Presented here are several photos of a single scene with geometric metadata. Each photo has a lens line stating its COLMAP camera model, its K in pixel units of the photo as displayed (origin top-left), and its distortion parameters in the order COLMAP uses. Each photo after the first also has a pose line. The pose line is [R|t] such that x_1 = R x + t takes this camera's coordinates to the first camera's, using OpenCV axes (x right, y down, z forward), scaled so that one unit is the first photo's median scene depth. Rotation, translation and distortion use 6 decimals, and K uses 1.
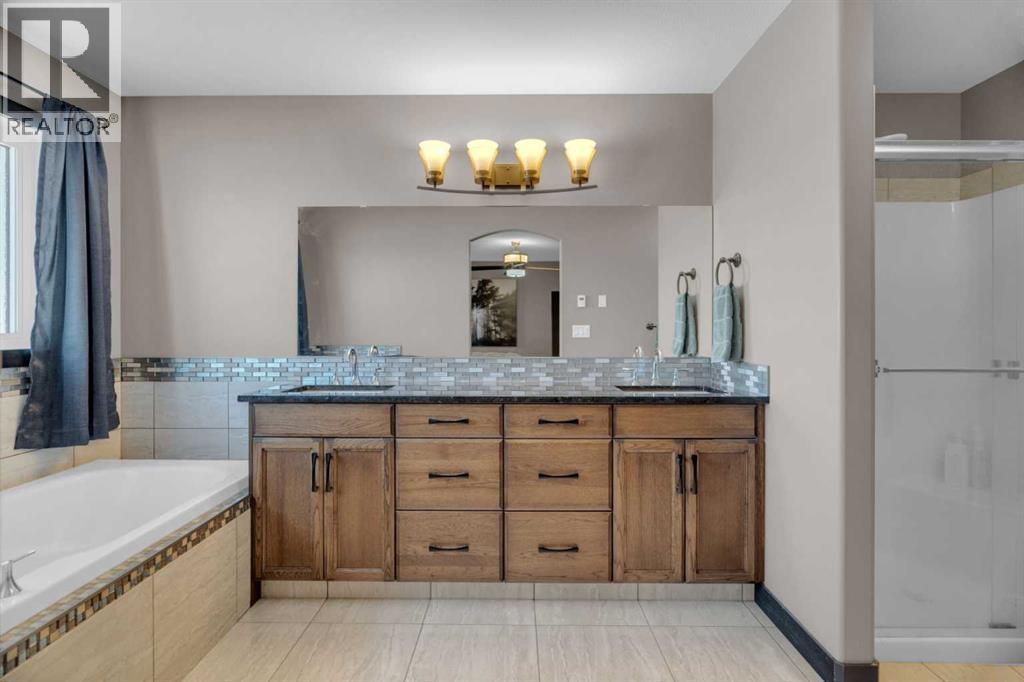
lens RADIAL K [[465.8, 0, 511.4], [0, 465.8, 334.3], [0, 0, 1]] dist [0.001502, 0.000075]
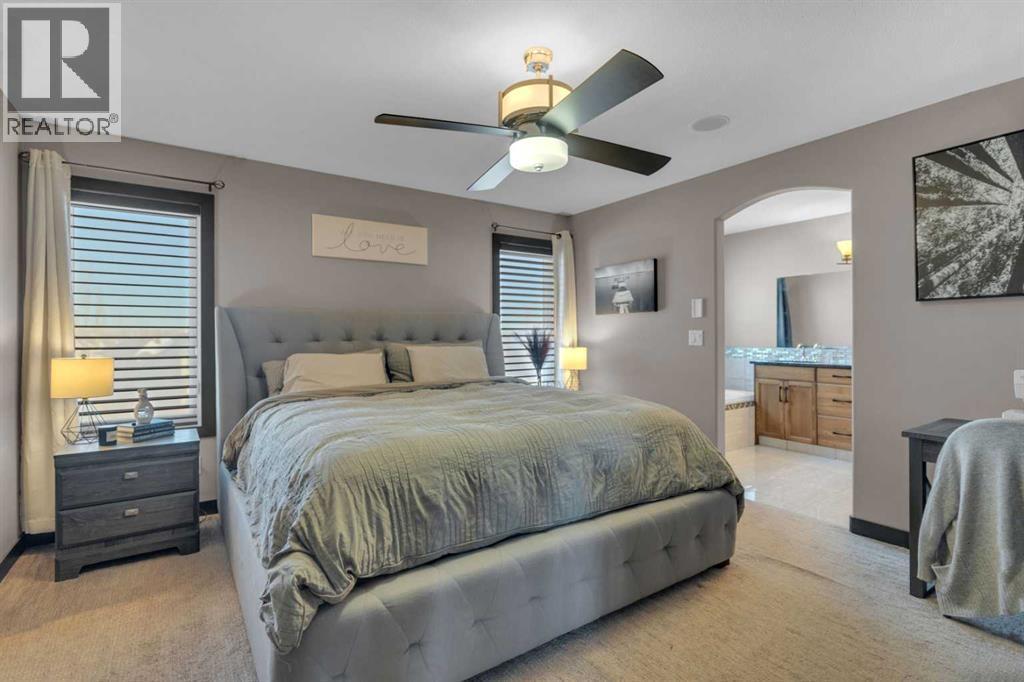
lens RADIAL K [[465.8, 0, 510.5], [0, 465.8, 336.1], [0, 0, 1]] dist [0.001502, 0.000075]
pose [[0.540934, -0.000748, -0.841065, 0.855263], [-0.001038, 0.999998, -0.001557, -0.000105], [0.841064, 0.001716, 0.540933, -1.489864]]
